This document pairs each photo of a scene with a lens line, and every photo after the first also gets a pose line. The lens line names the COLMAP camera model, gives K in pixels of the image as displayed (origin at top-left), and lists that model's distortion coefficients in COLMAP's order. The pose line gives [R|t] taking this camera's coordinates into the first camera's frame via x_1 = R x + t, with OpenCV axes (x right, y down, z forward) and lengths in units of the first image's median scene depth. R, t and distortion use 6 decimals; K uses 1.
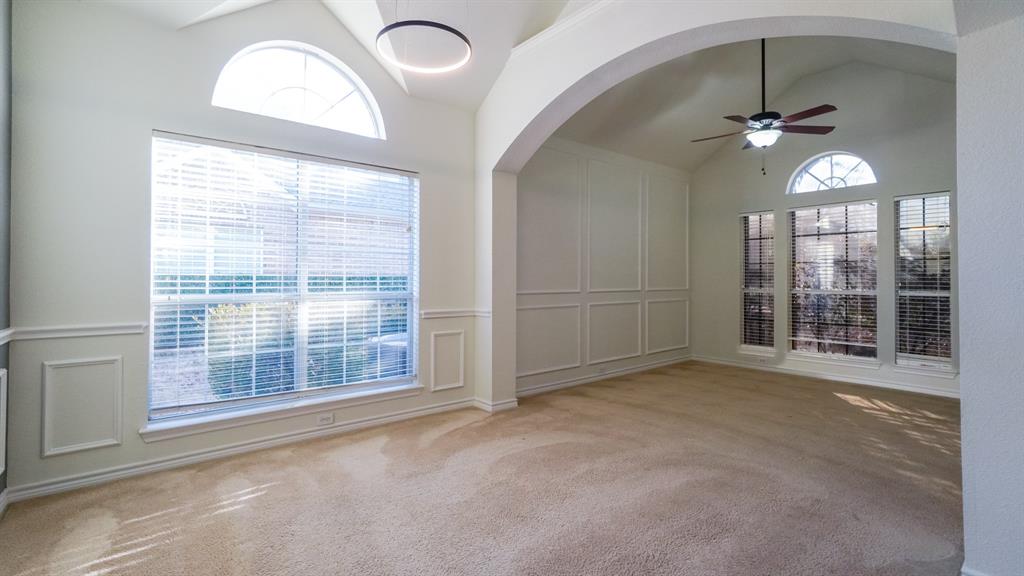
lens RADIAL K [[455.6, 0, 517.0], [0, 455.6, 267.6], [0, 0, 1]] dist [0.008120, 0.006713]
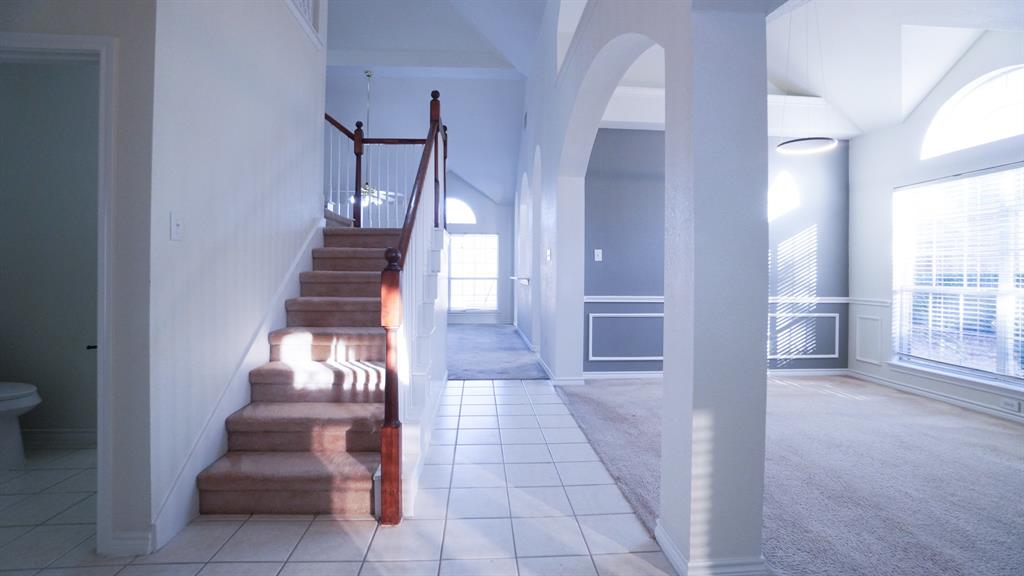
lens RADIAL K [[455.6, 0, 507.3], [0, 455.6, 284.1], [0, 0, 1]] dist [0.008120, 0.006713]
pose [[-0.601152, 0.012876, -0.799031, 1.596655], [0.015478, 0.999870, 0.004467, 0.028931], [0.798985, -0.009681, -0.601274, 0.969864]]
